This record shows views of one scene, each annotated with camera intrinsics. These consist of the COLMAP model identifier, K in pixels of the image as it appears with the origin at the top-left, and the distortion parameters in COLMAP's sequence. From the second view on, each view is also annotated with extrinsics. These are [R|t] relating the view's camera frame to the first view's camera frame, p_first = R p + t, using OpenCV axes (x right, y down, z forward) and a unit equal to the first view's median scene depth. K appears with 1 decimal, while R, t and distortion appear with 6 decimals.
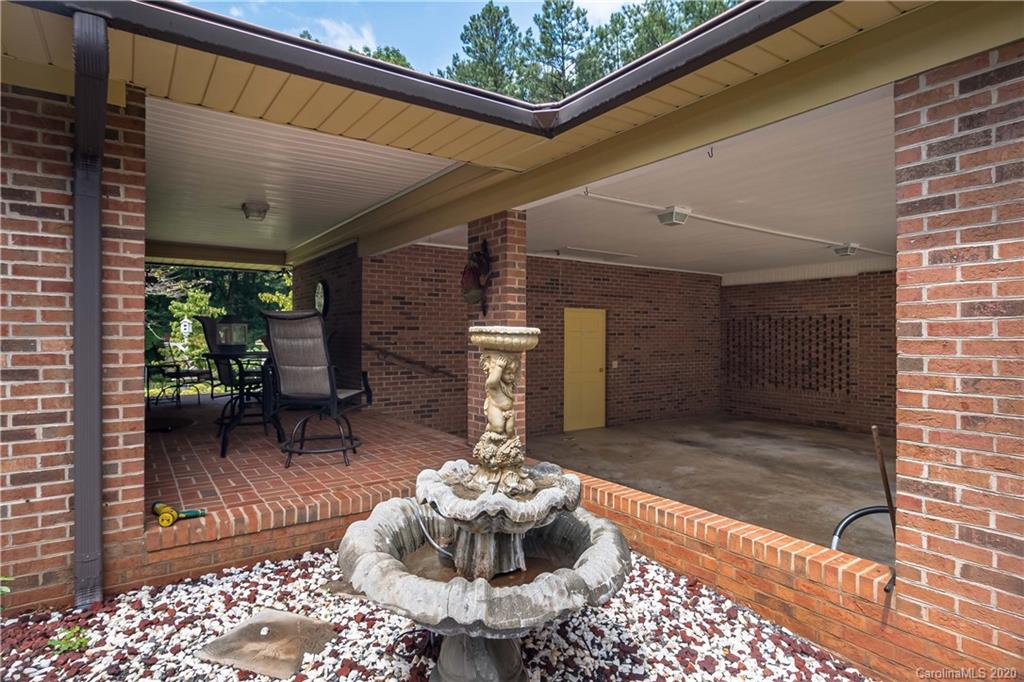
lens RADIAL K [[552.7, 0, 512.1], [0, 552.7, 338.1], [0, 0, 1]] dist [0.007778, 0.001442]
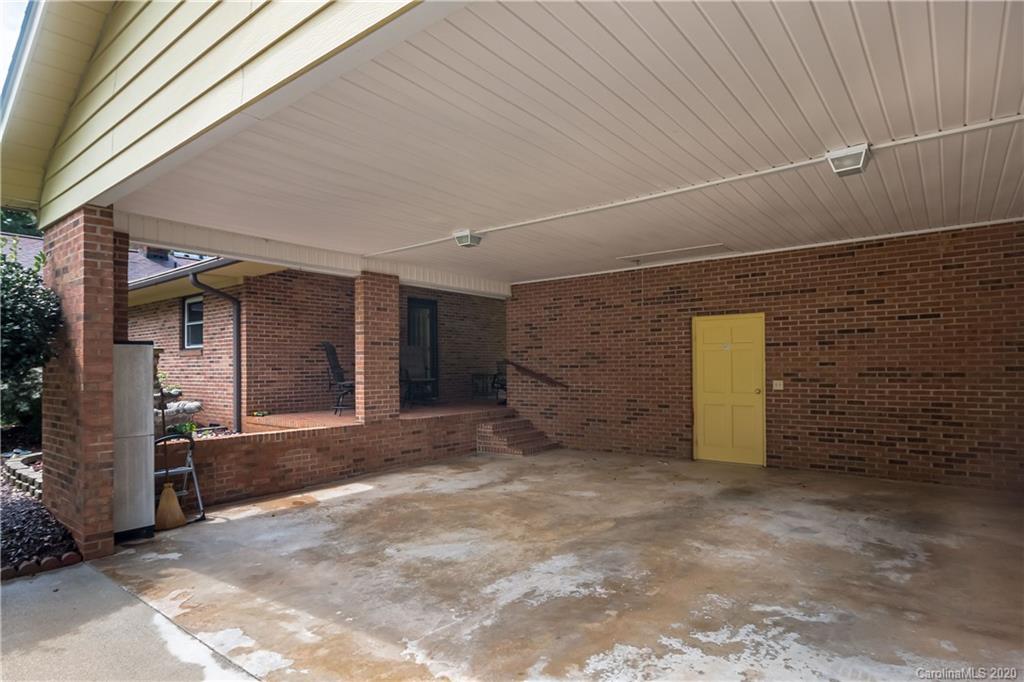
lens RADIAL K [[560.3, 0, 511.1], [0, 560.3, 361.1], [0, 0, 1]] dist [0.001030, 0.000161]
pose [[0.288125, -0.014342, -0.957485, 0.857522], [0.004144, 0.999897, -0.013730, 0.025764], [0.957584, -0.000012, 0.288155, 0.465655]]
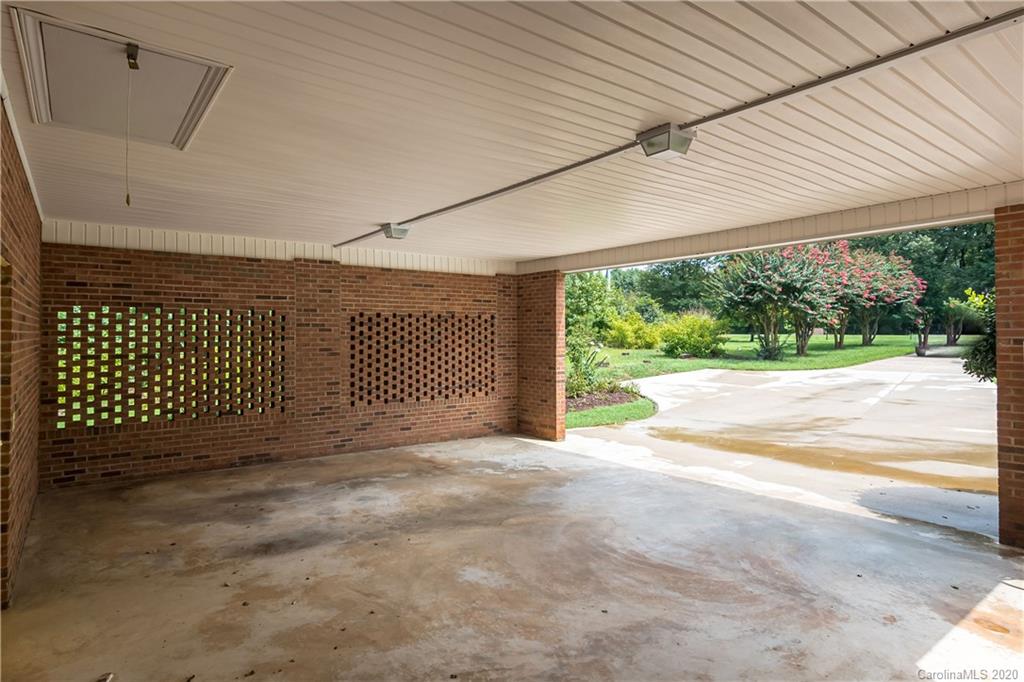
lens RADIAL K [[566.3, 0, 500.8], [0, 566.3, 334.7], [0, 0, 1]] dist [0.001252, 0.000294]
pose [[-0.030692, -0.002170, 0.999527, -0.197431], [0.006154, 0.999978, 0.002360, -0.007567], [-0.999510, 0.006224, -0.030678, 0.741013]]
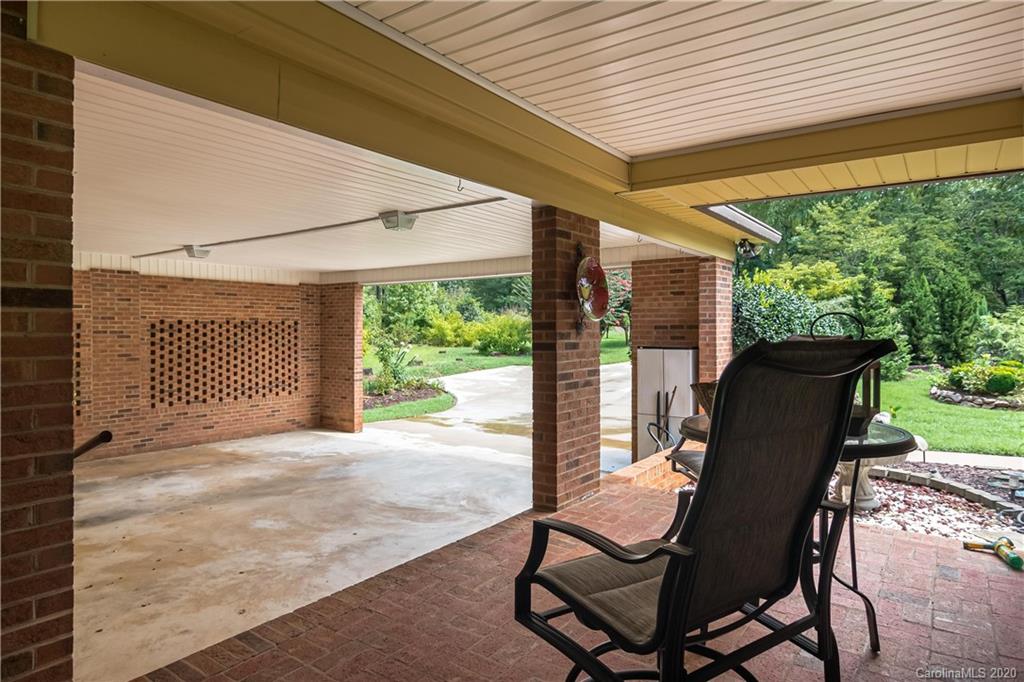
lens RADIAL K [[596.8, 0, 512.7], [0, 596.8, 335.0], [0, 0, 1]] dist [-0.002522, -0.001811]
pose [[-0.328607, -0.010918, 0.944404, -0.433344], [0.002676, 0.999918, 0.012491, -0.026873], [-0.944463, 0.006632, -0.328551, 0.706706]]
